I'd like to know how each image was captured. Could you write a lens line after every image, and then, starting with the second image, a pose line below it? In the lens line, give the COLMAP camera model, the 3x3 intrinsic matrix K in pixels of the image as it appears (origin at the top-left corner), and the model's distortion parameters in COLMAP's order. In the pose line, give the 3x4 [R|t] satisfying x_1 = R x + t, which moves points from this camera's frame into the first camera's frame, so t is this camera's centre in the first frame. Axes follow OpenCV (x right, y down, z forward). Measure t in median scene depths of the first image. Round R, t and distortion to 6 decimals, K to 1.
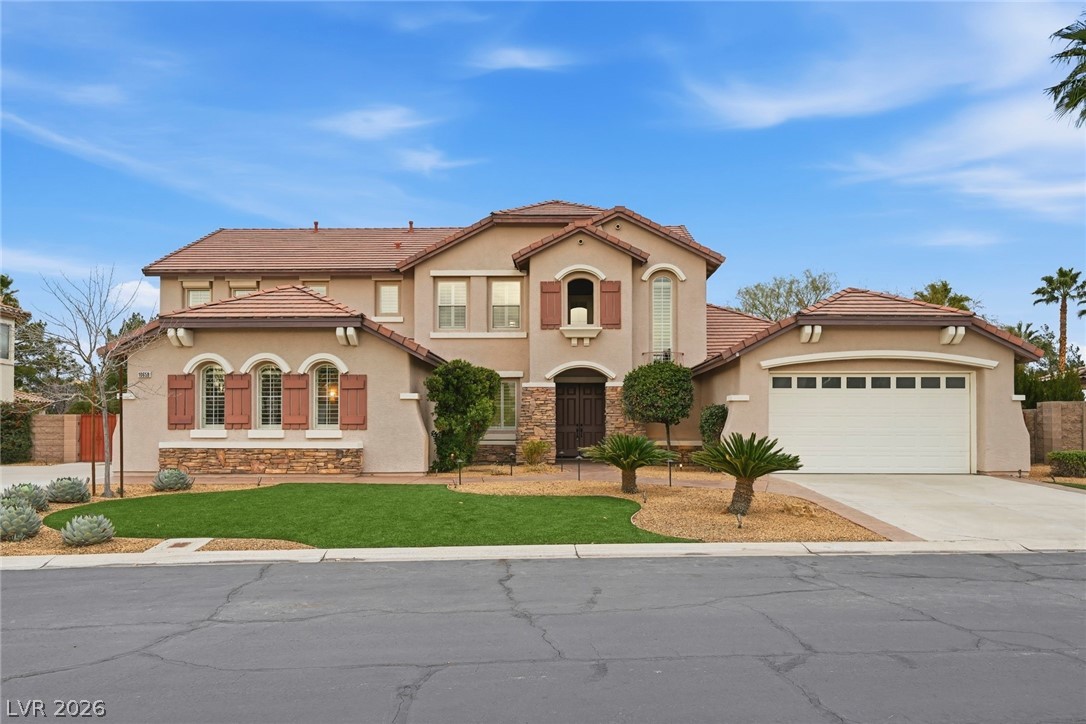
lens RADIAL K [[736.0, 0, 538.7], [0, 736.0, 439.3], [0, 0, 1]] dist [-0.001641, -0.003724]
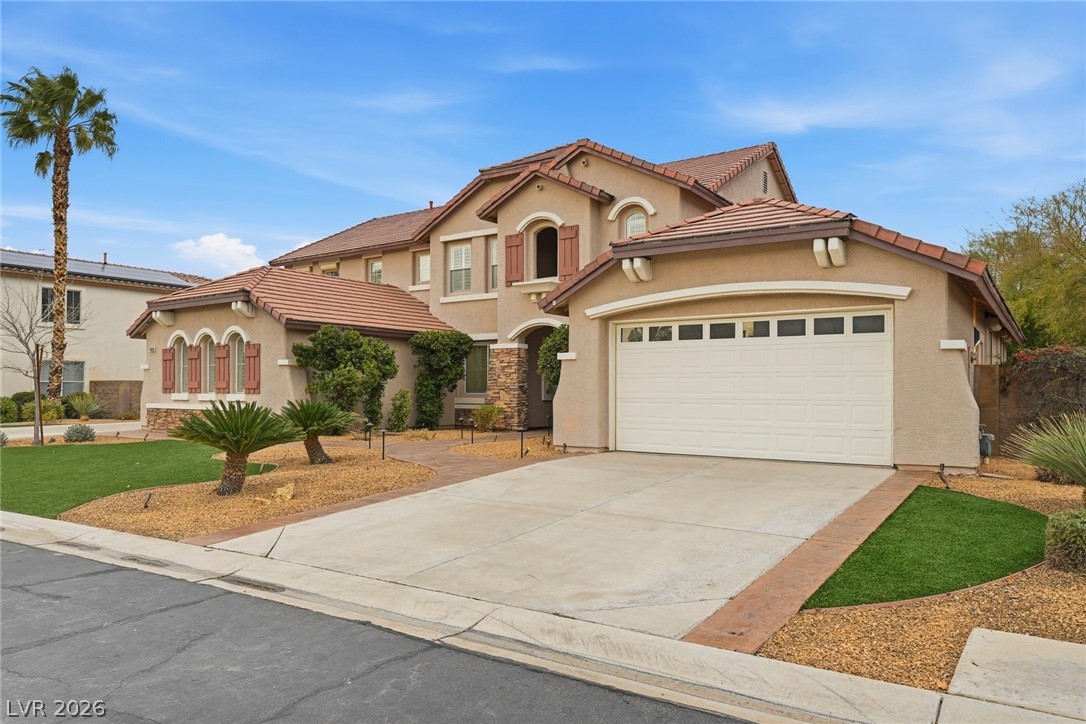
lens RADIAL K [[736.0, 0, 539.4], [0, 736.0, 392.3], [0, 0, 1]] dist [-0.001641, -0.003724]
pose [[0.834197, 0.002543, -0.551460, 0.574047], [-0.009959, 0.999896, -0.010454, -0.006202], [0.551376, 0.014213, 0.834136, 0.253117]]
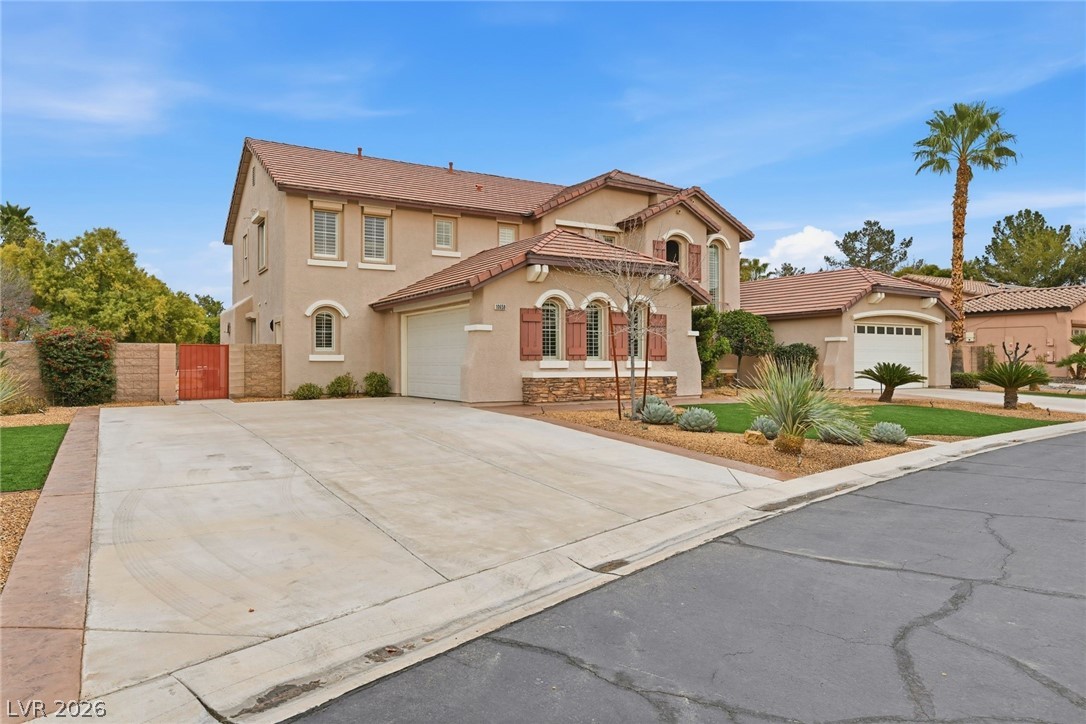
lens RADIAL K [[736.0, 0, 536.5], [0, 736.0, 358.0], [0, 0, 1]] dist [-0.001641, -0.003724]
pose [[0.838871, 0.002324, 0.544325, -0.850647], [0.009311, 0.999783, -0.018618, 0.002263], [-0.544251, 0.020686, 0.838668, 0.087641]]
